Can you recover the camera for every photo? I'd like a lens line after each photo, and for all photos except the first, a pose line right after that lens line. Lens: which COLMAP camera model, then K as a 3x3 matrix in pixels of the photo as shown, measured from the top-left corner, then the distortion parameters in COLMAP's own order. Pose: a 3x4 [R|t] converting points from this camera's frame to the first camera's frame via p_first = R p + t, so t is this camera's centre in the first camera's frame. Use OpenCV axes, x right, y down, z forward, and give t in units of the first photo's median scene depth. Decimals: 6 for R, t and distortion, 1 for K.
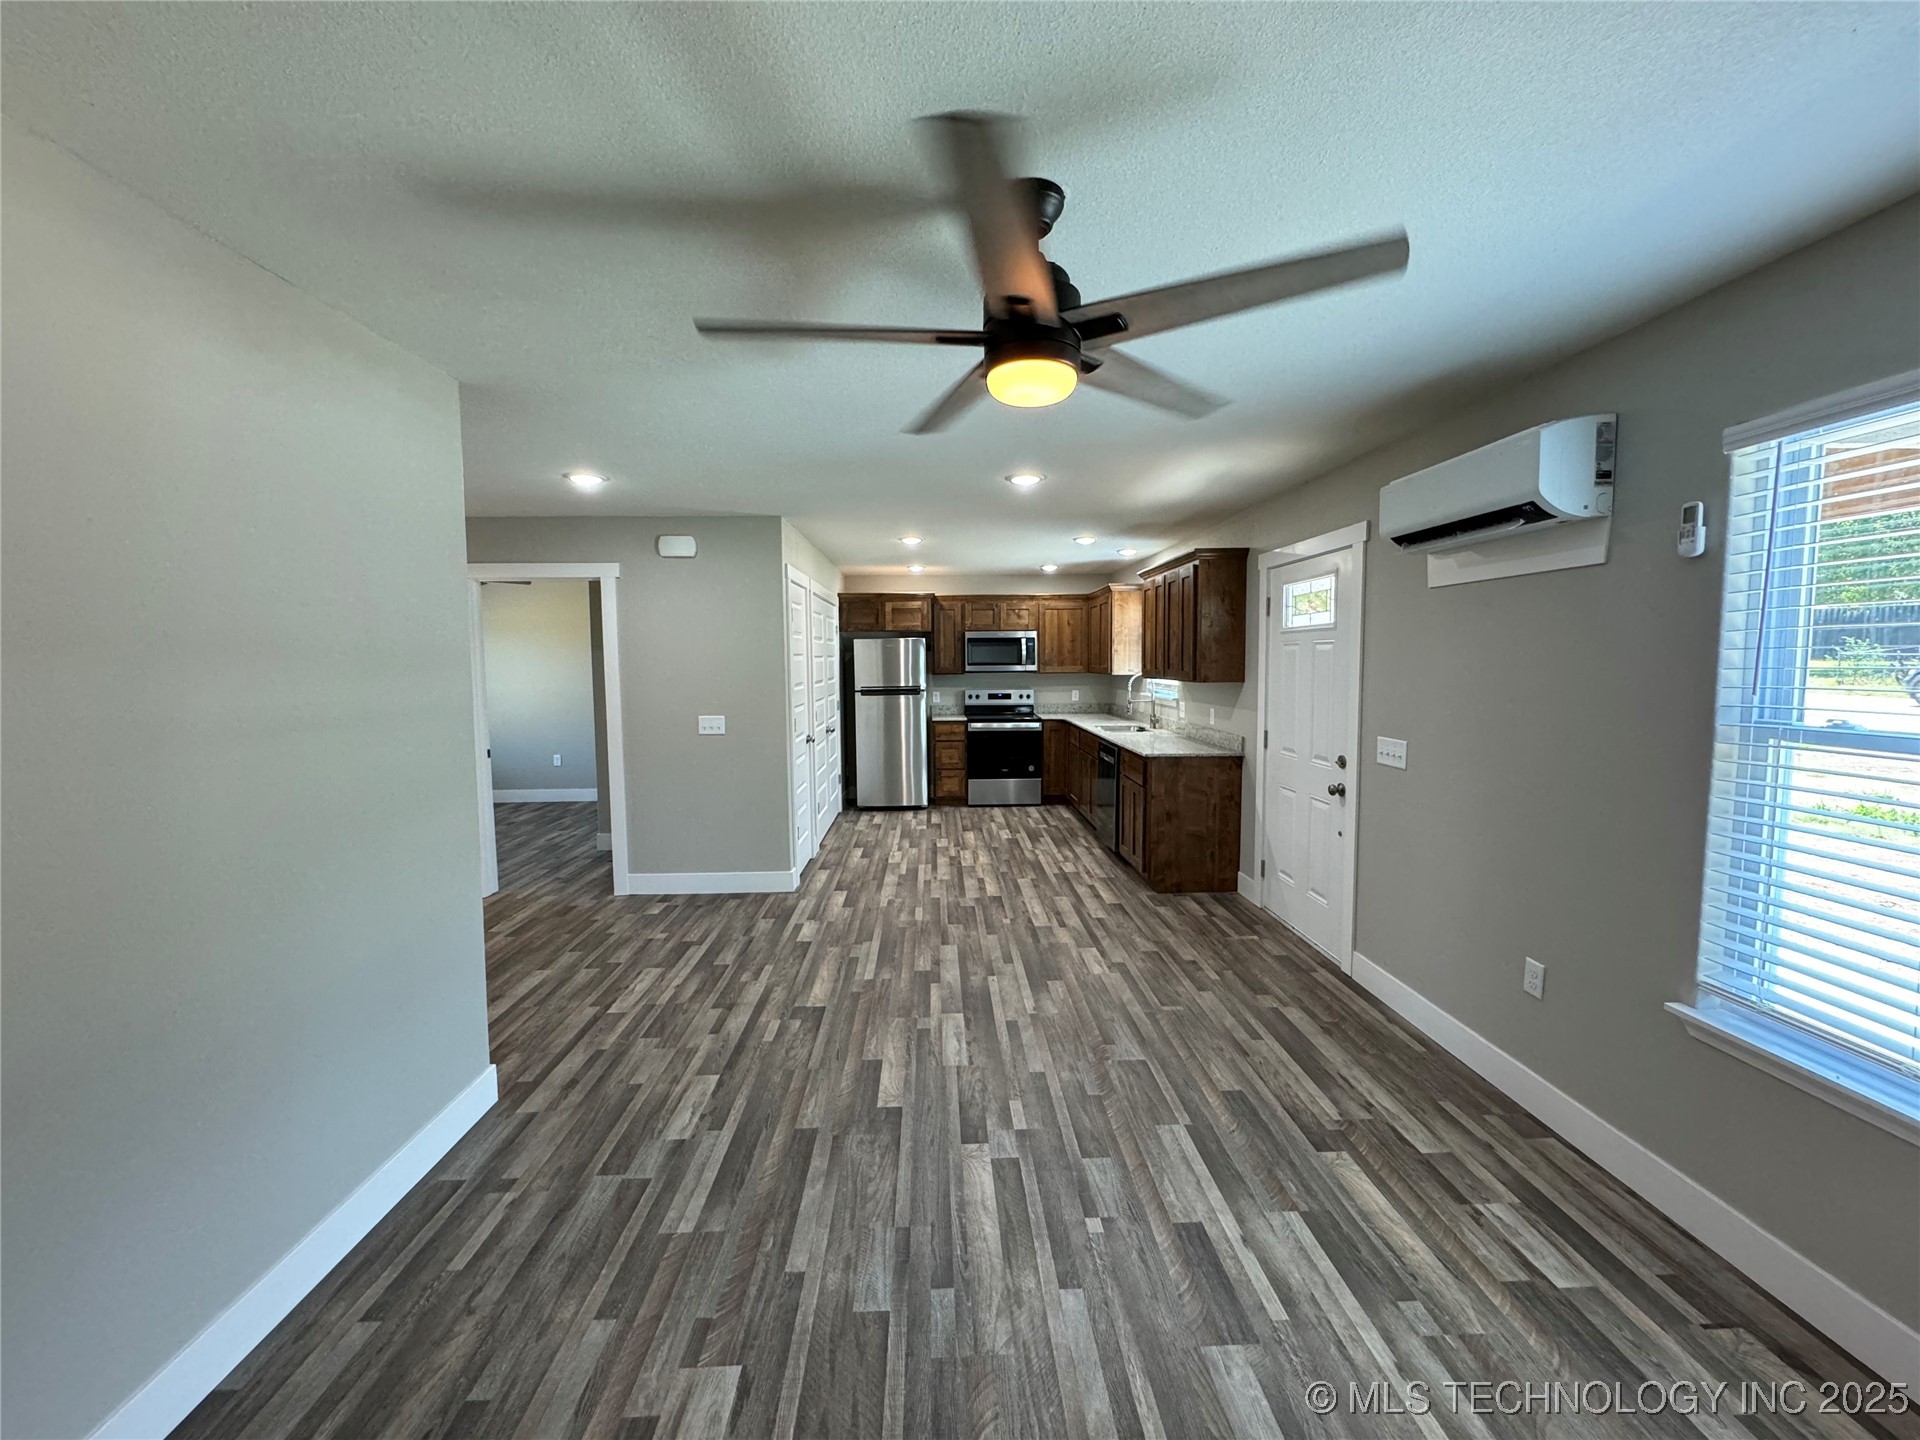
lens RADIAL K [[765.6, 0, 968.0], [0, 765.6, 716.4], [0, 0, 1]] dist [-0.002447, 0.000313]
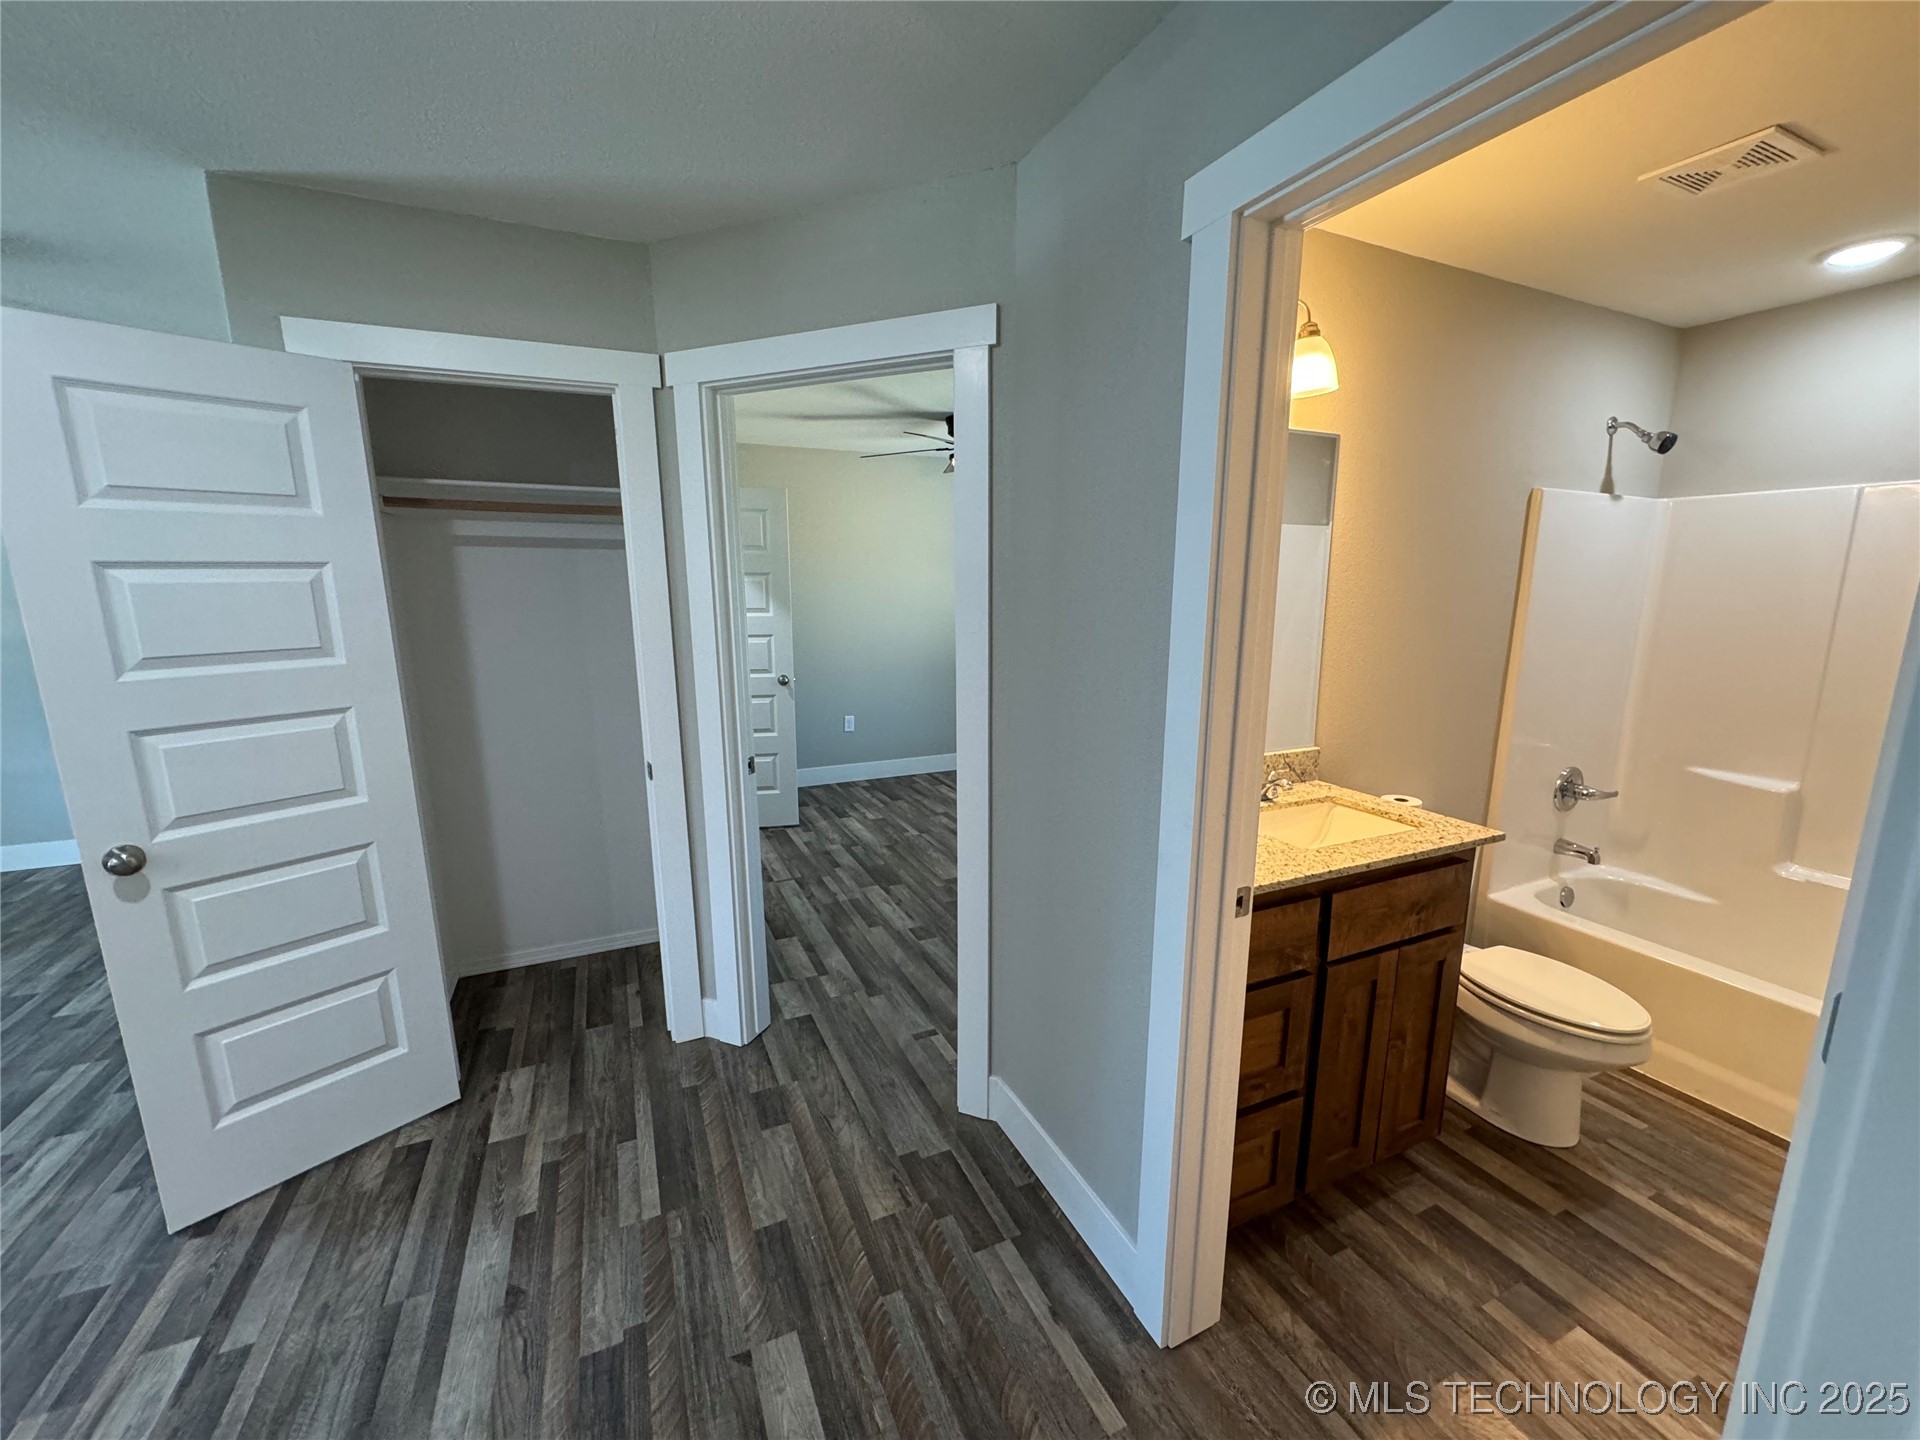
lens RADIAL K [[765.6, 0, 967.5], [0, 765.6, 714.4], [0, 0, 1]] dist [-0.002447, 0.000313]
pose [[-0.924065, 0.066051, -0.376485, -0.888232], [-0.026745, 0.971370, 0.236063, -0.119072], [0.381299, 0.228207, -0.895842, 1.776208]]
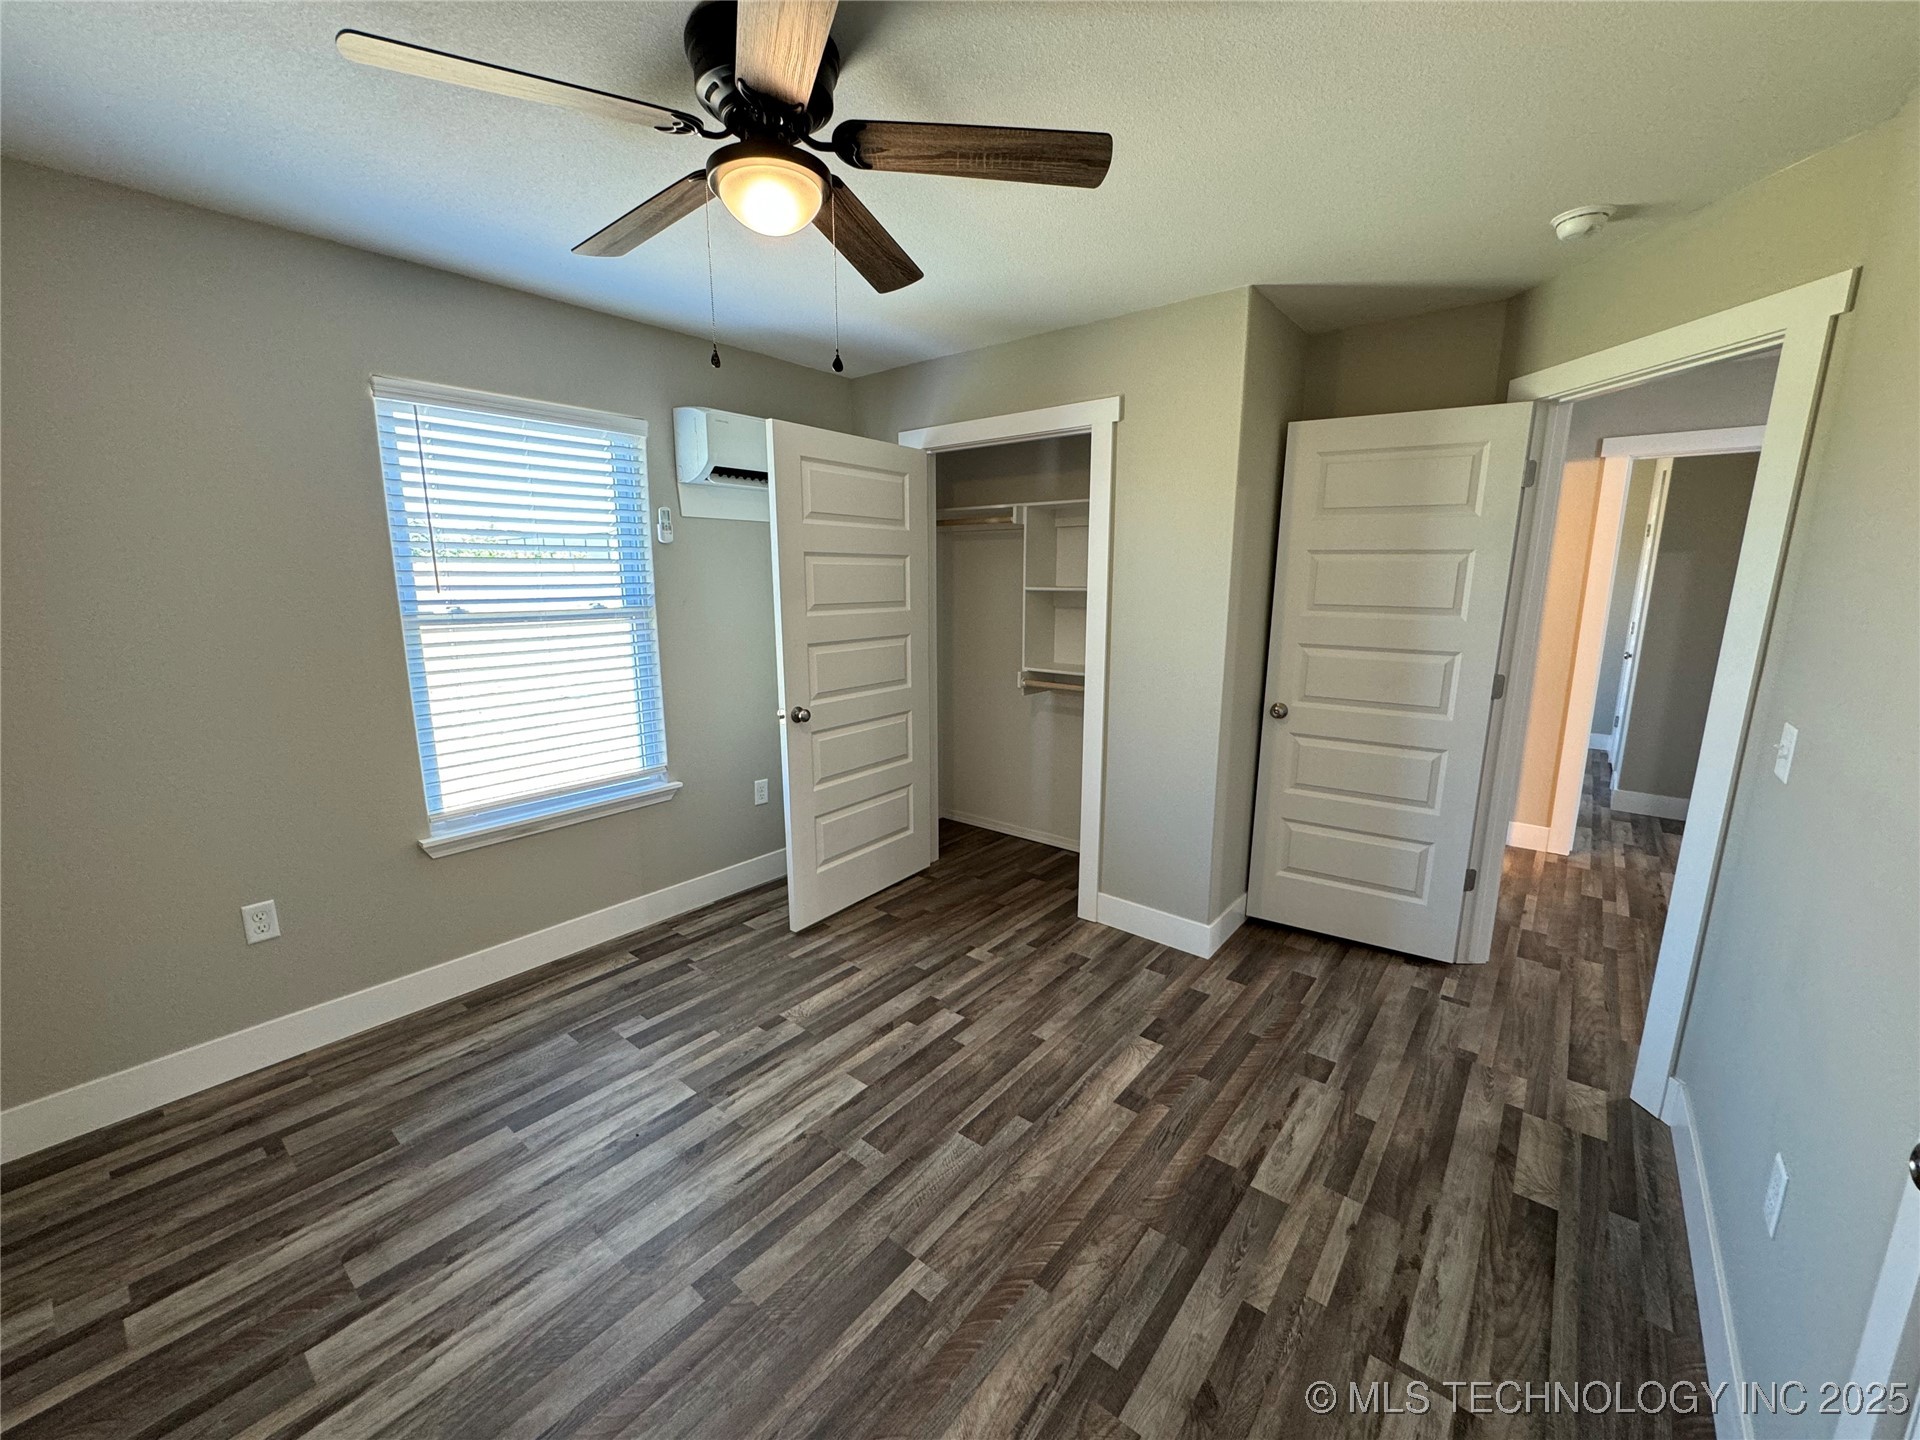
lens RADIAL K [[765.6, 0, 957.2], [0, 765.6, 723.8], [0, 0, 1]] dist [-0.002447, 0.000313]
pose [[0.740854, 0.132061, -0.658556, -1.038618], [-0.052775, 0.988894, 0.138934, 0.027616], [0.669590, -0.068174, 0.739596, -0.073535]]
